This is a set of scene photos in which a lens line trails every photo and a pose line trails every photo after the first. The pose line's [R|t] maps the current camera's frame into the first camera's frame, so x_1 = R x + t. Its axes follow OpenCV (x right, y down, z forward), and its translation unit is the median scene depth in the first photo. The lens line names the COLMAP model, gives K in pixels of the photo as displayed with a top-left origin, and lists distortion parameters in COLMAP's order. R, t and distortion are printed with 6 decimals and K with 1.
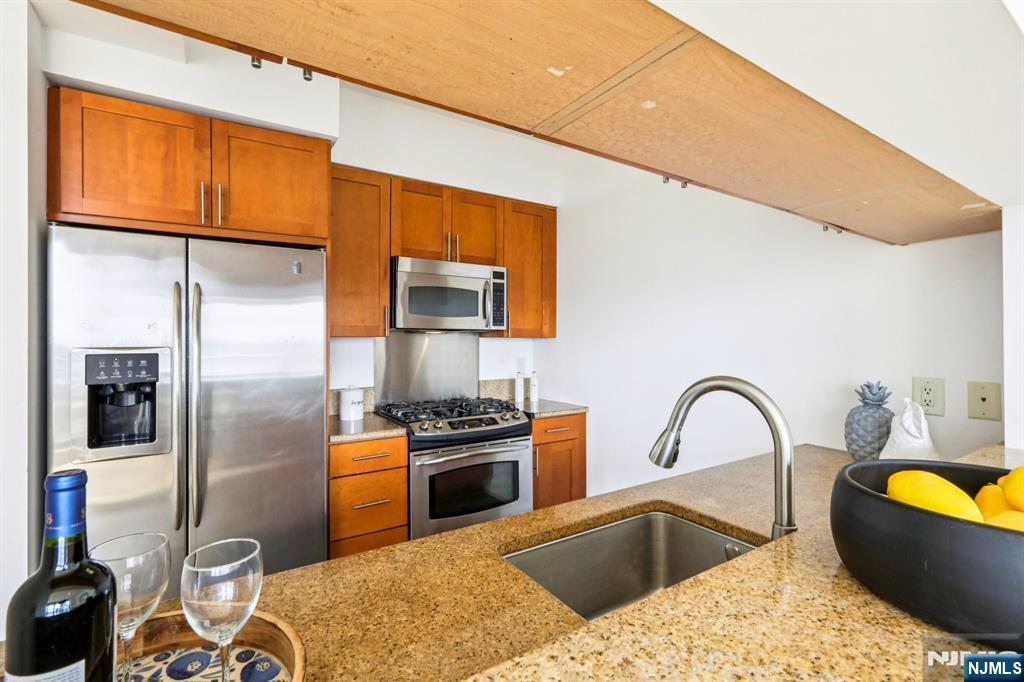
lens RADIAL K [[469.5, 0, 505.5], [0, 469.5, 338.3], [0, 0, 1]] dist [0.005676, 0.000360]
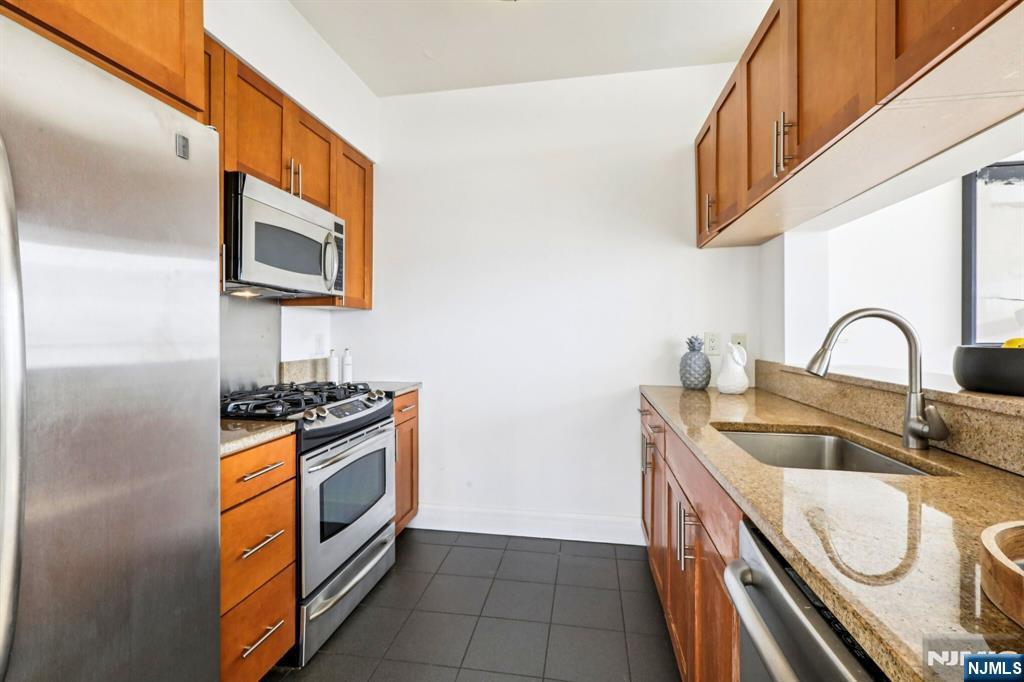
lens RADIAL K [[469.5, 0, 507.6], [0, 469.5, 336.3], [0, 0, 1]] dist [0.005676, 0.000360]
pose [[0.679275, -0.006588, 0.733854, -0.415838], [-0.001415, 0.999946, 0.010286, 0.044345], [-0.733882, -0.008025, 0.679229, 0.234303]]
